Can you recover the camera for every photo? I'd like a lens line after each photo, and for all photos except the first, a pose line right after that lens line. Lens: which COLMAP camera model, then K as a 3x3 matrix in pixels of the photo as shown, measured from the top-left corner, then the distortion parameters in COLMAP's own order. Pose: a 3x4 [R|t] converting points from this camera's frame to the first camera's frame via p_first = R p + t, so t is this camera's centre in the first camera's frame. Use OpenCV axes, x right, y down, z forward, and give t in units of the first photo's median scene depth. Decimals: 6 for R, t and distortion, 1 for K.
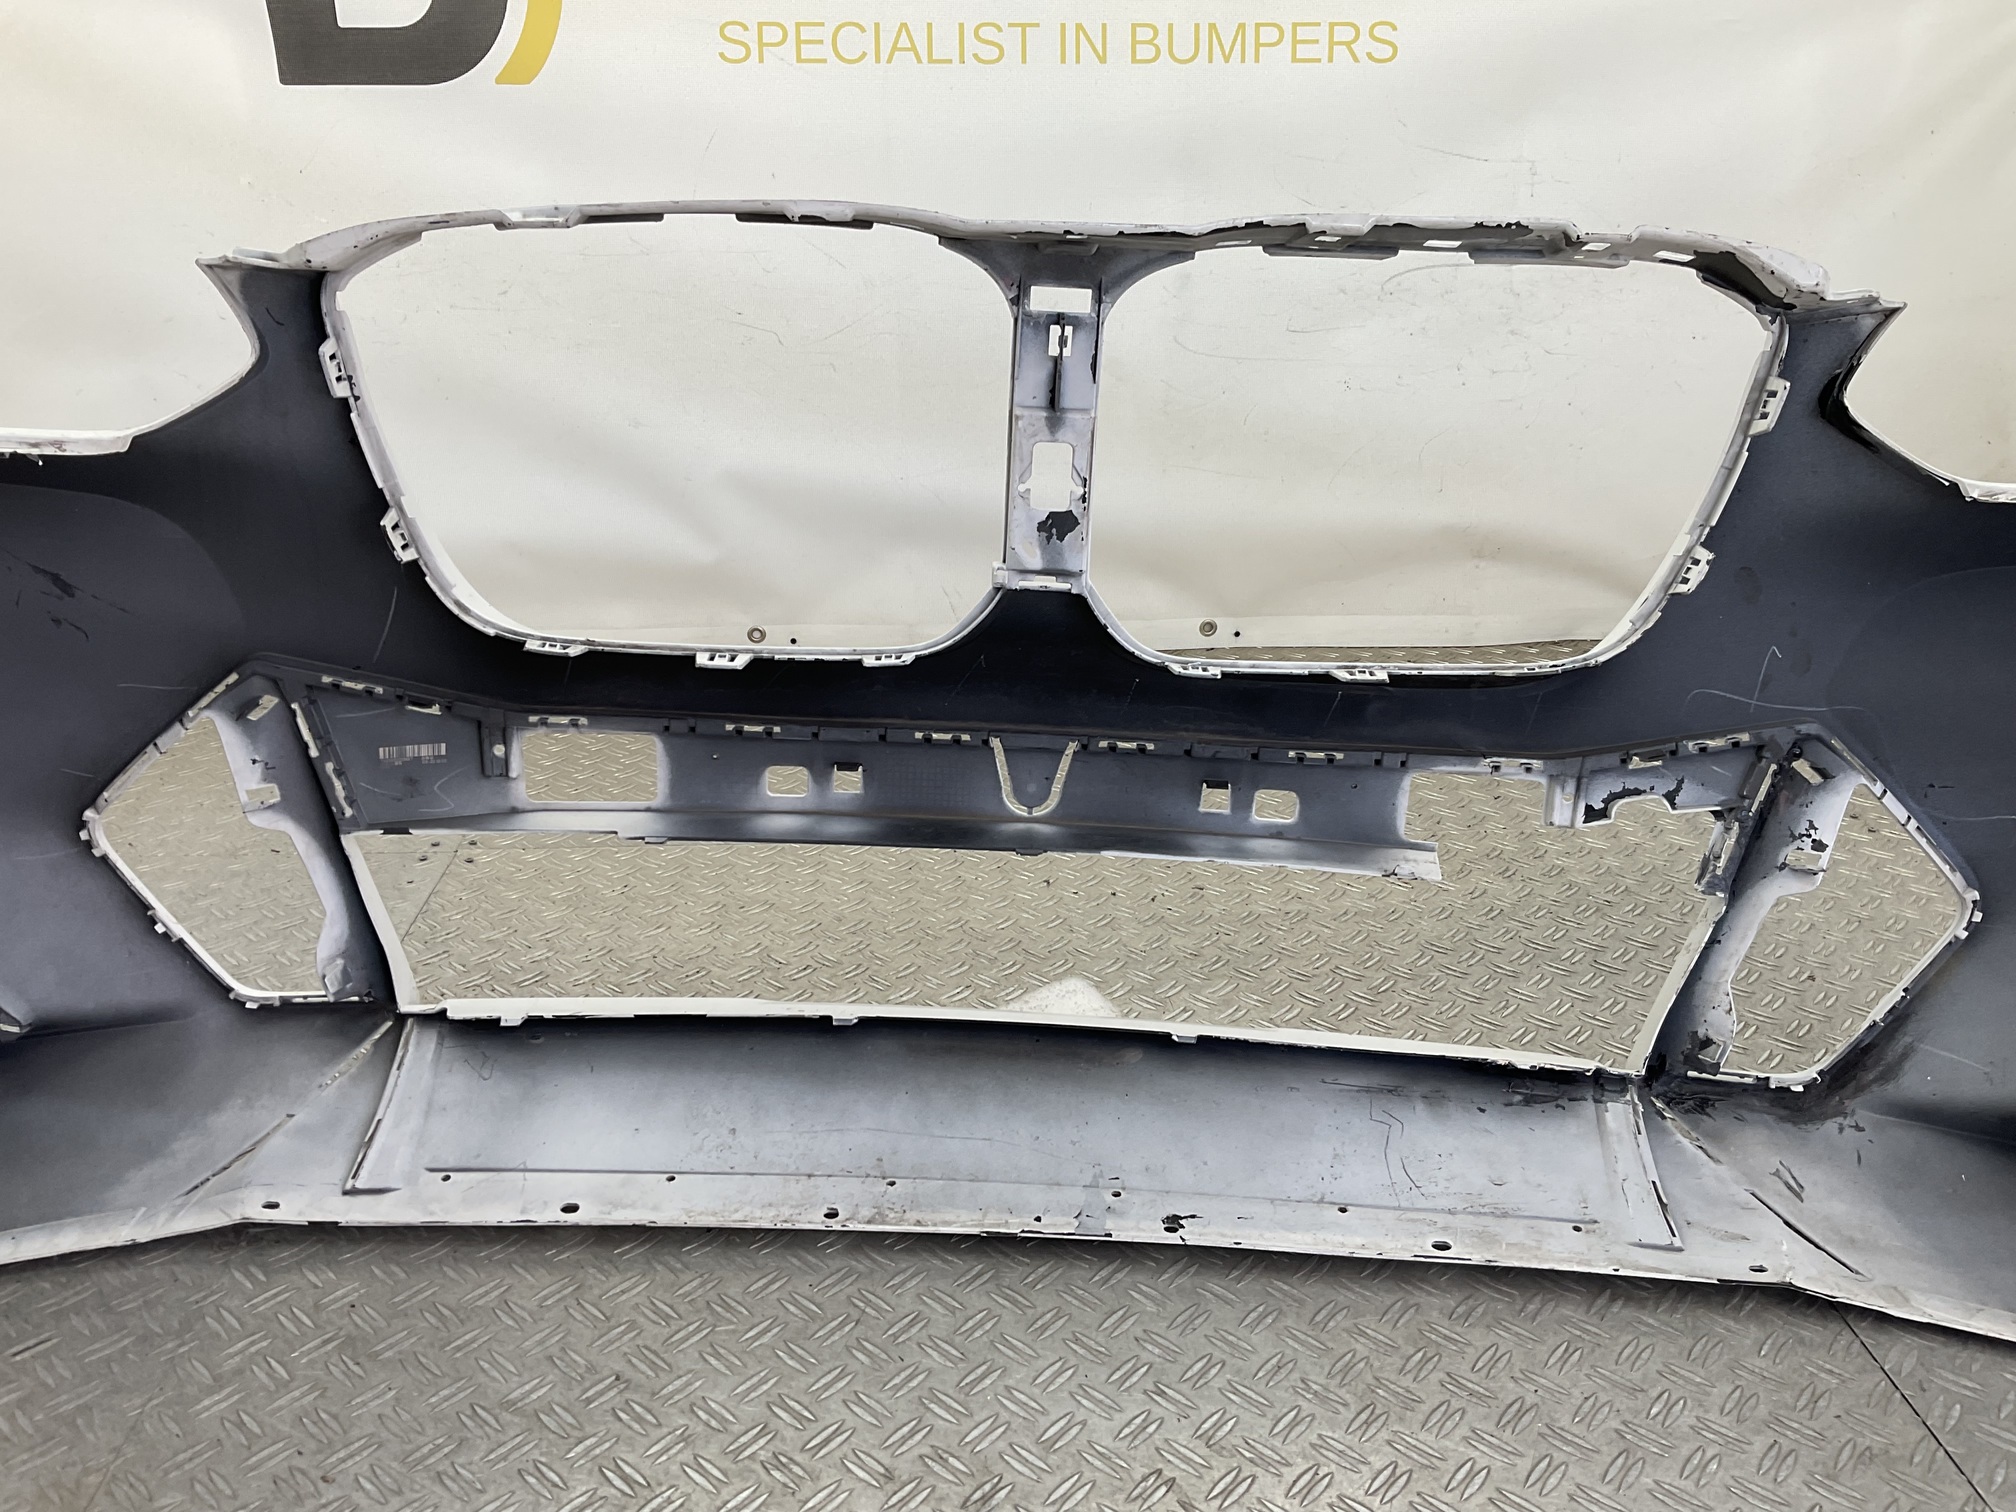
lens RADIAL K [[1663.6, 0, 1001.1], [0, 1663.6, 752.5], [0, 0, 1]] dist [0.080000, -0.150633]
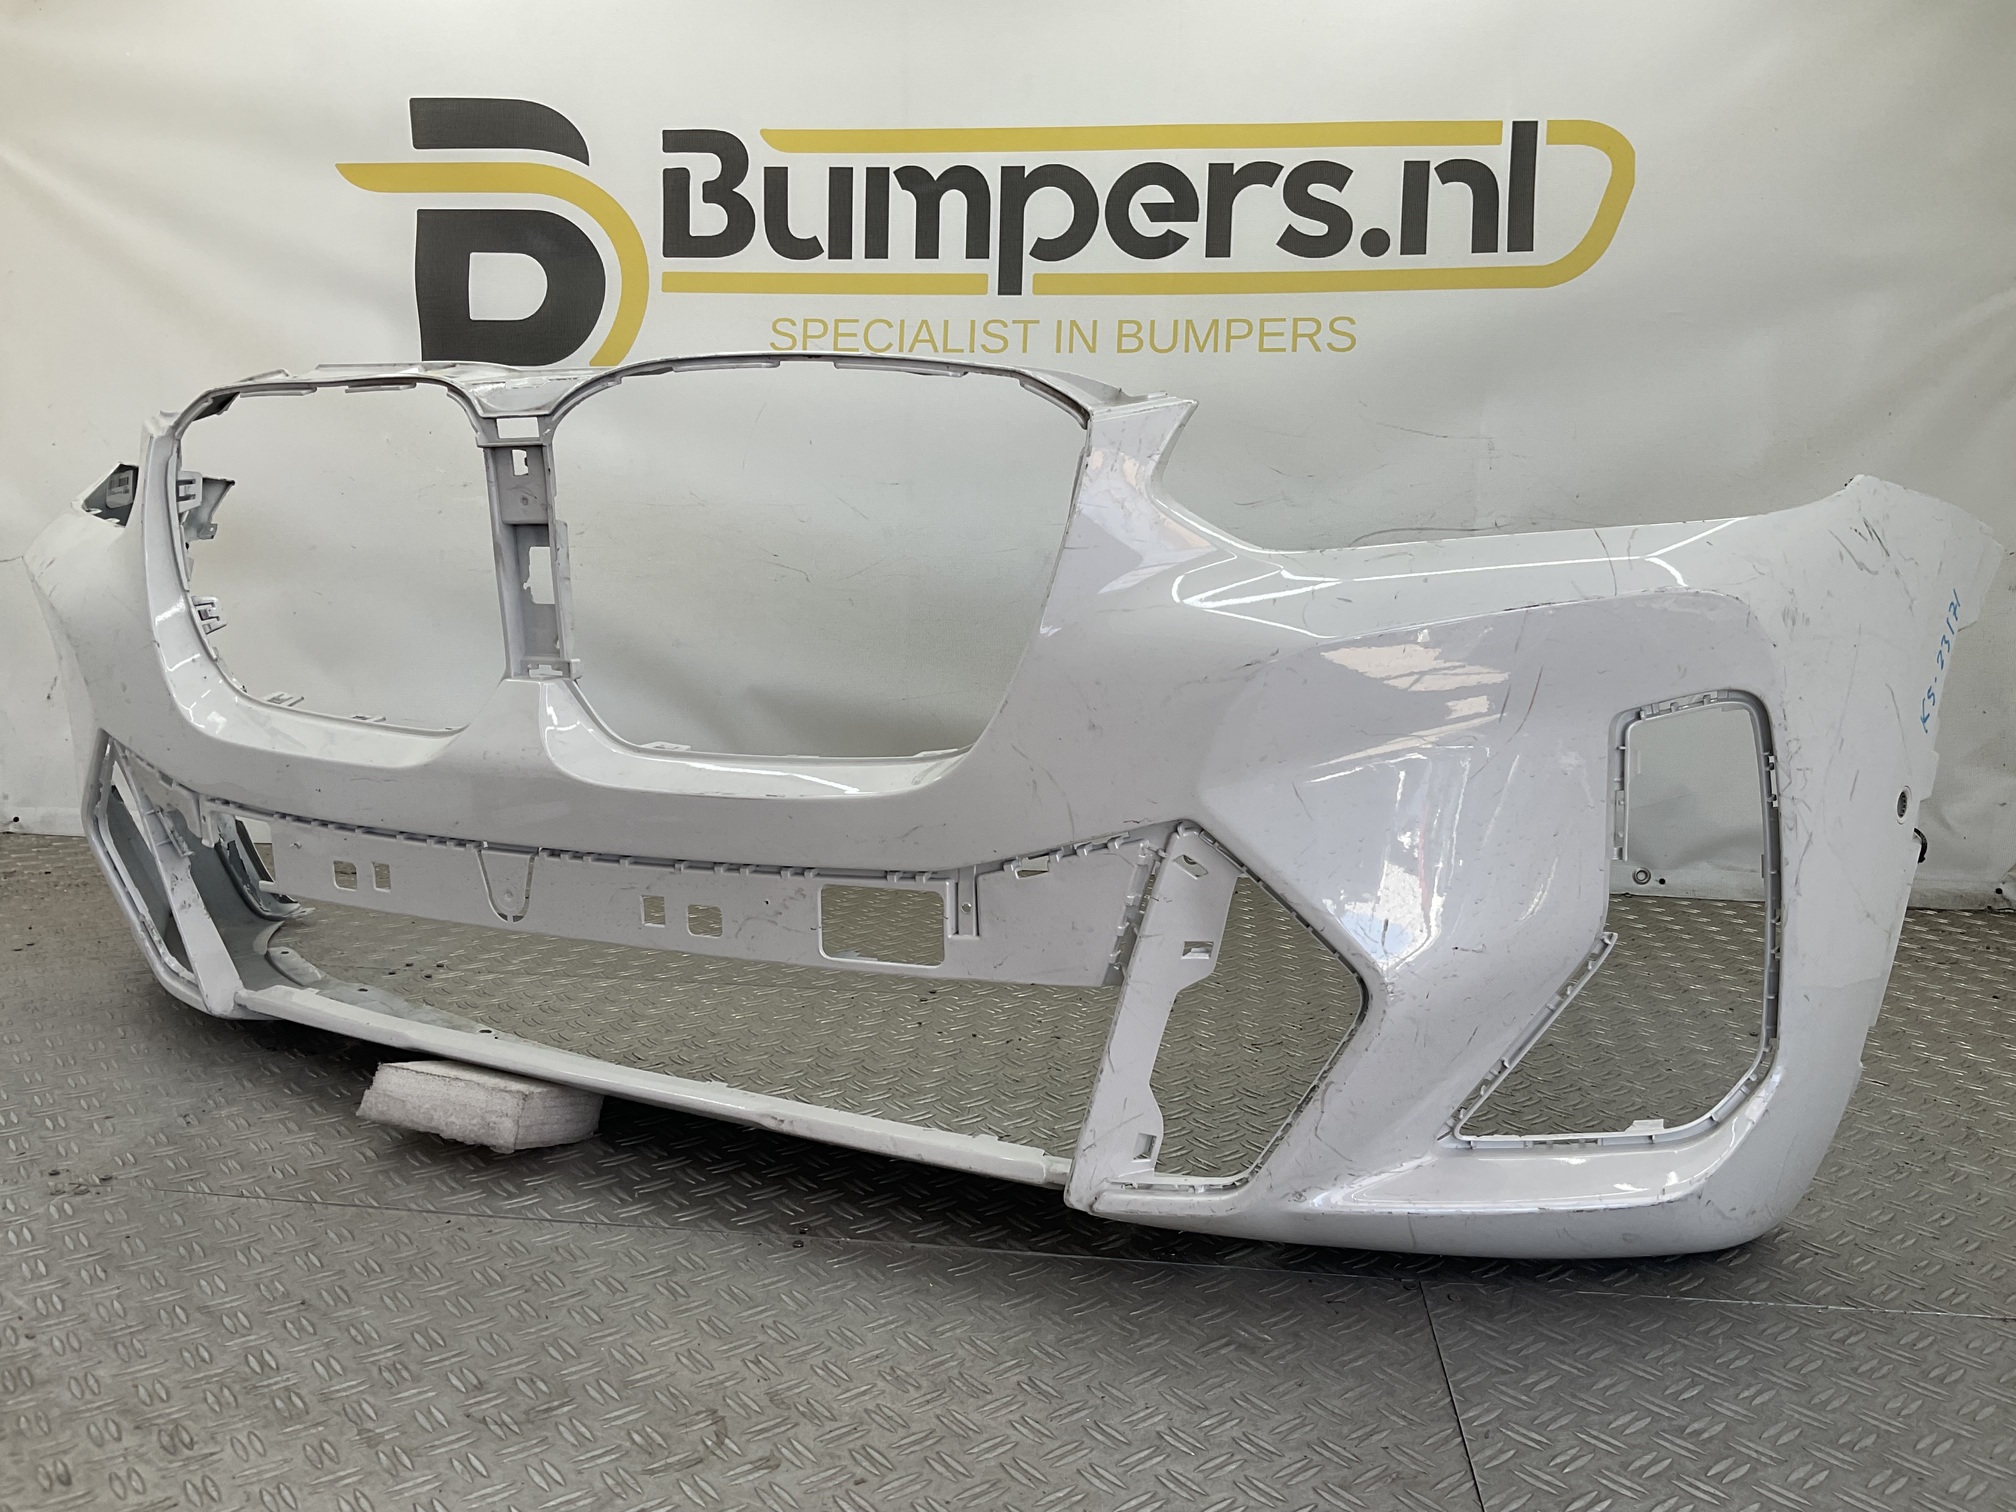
lens RADIAL K [[1663.6, 0, 1001.1], [0, 1663.6, 744.3], [0, 0, 1]] dist [0.080000, -0.150633]
pose [[0.984922, 0.039428, -0.168443, 0.343890], [-0.076051, 0.973231, -0.216880, 0.178656], [0.155383, 0.226420, 0.961556, -0.088089]]
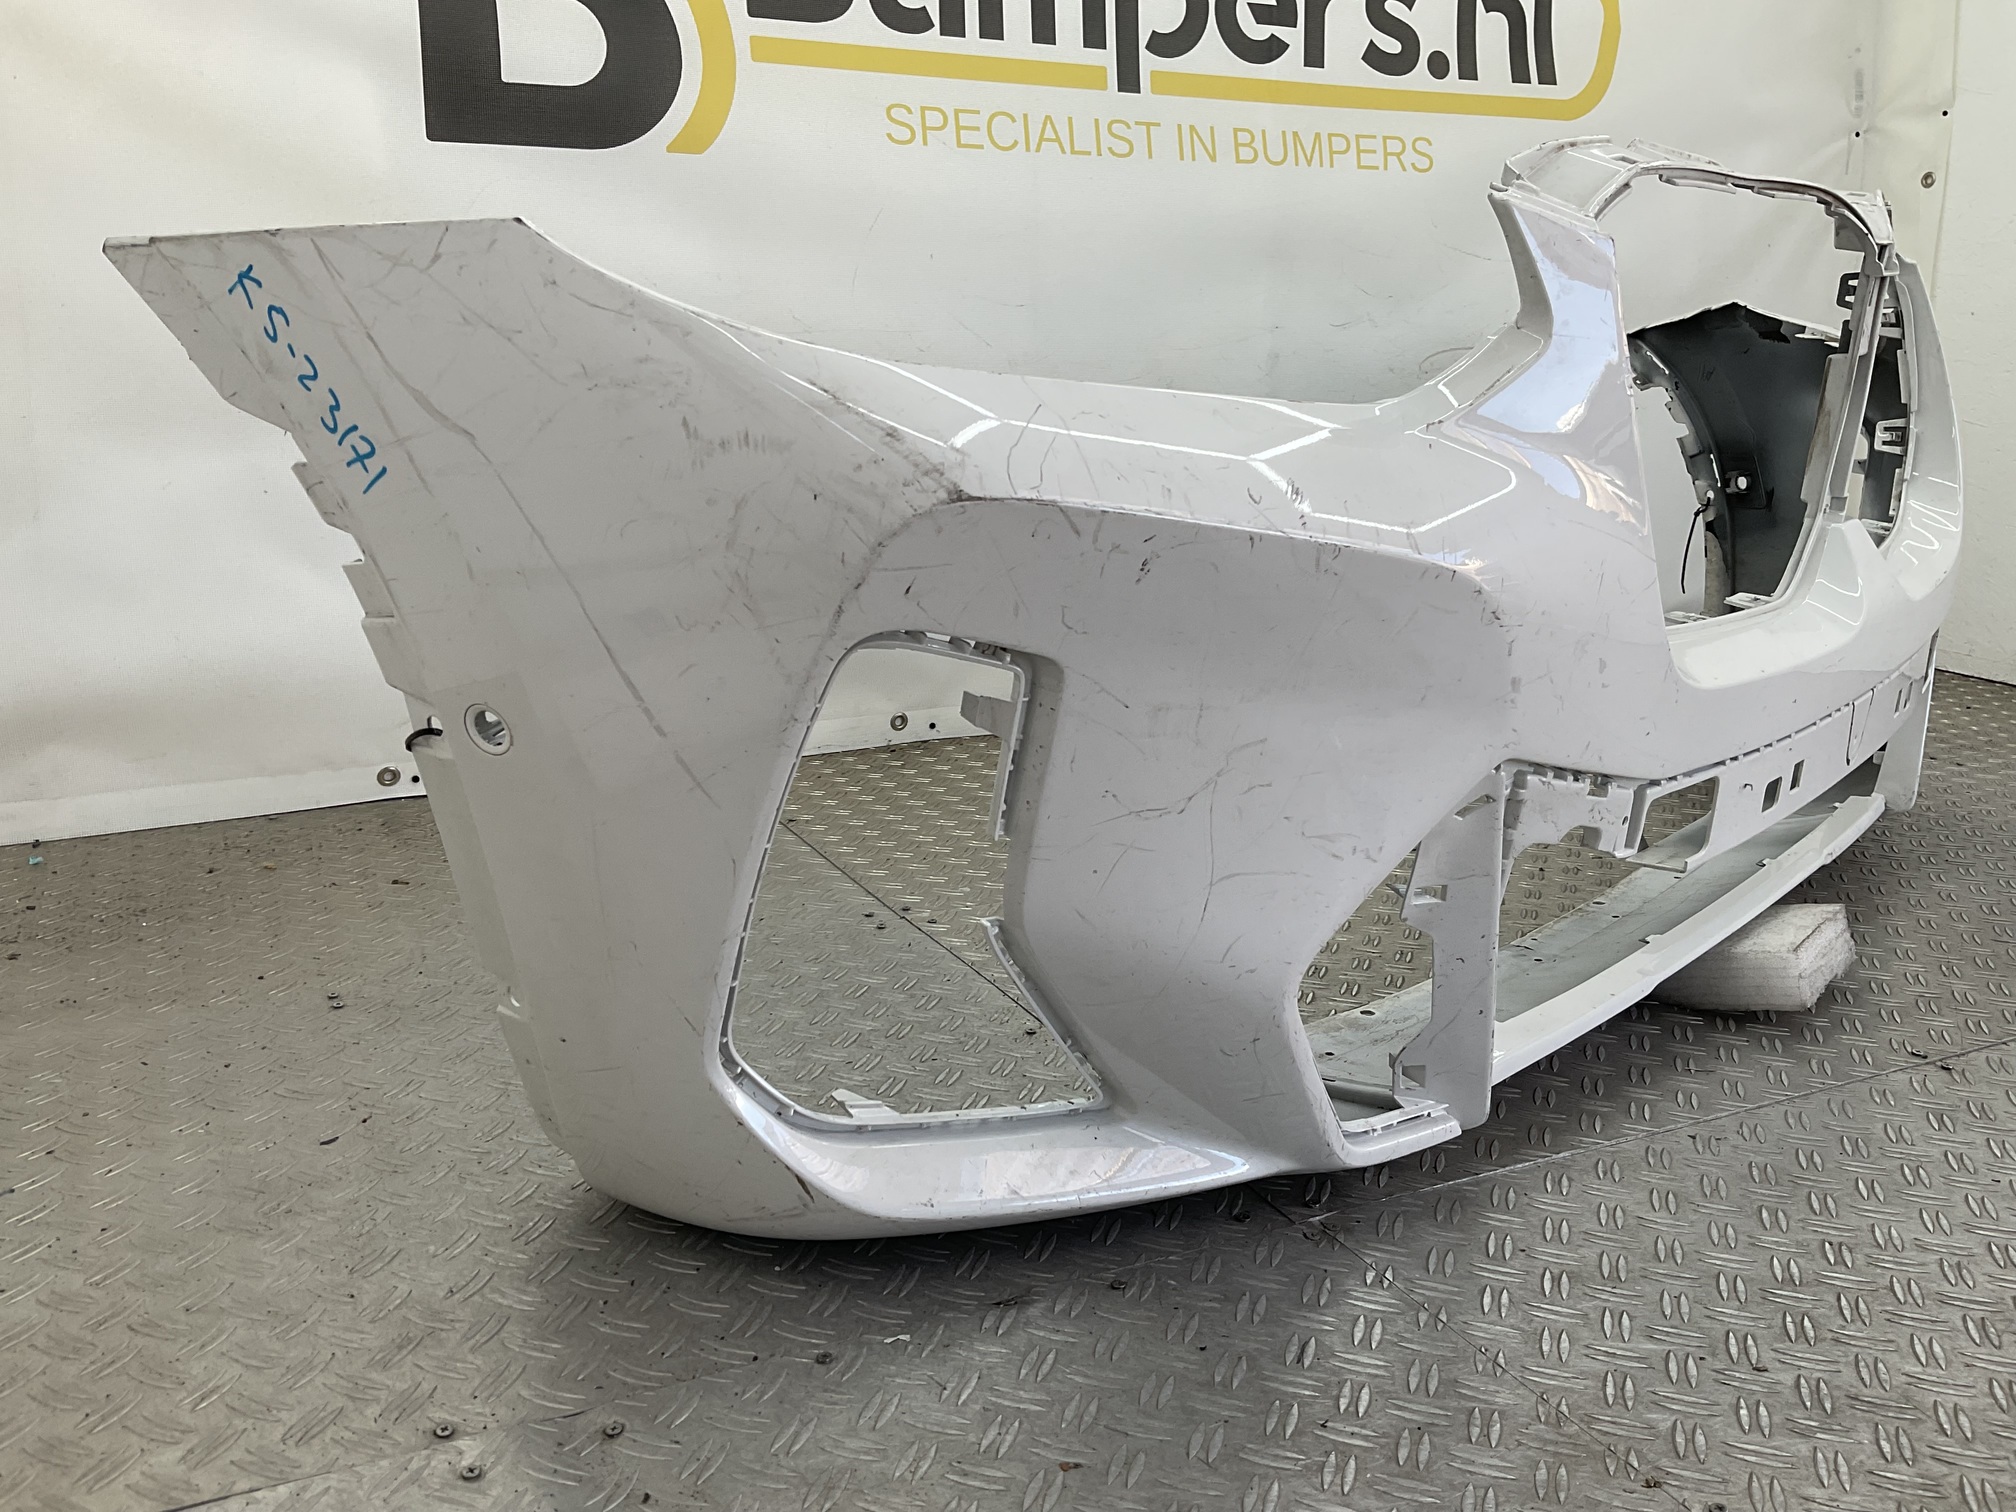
lens RADIAL K [[1663.6, 0, 1007.4], [0, 1663.6, 746.4], [0, 0, 1]] dist [0.080000, -0.150633]
pose [[0.921582, -0.086824, 0.378349, -0.861136], [0.134668, 0.985644, -0.101835, 0.095278], [-0.364076, 0.144801, 0.920044, 0.174437]]
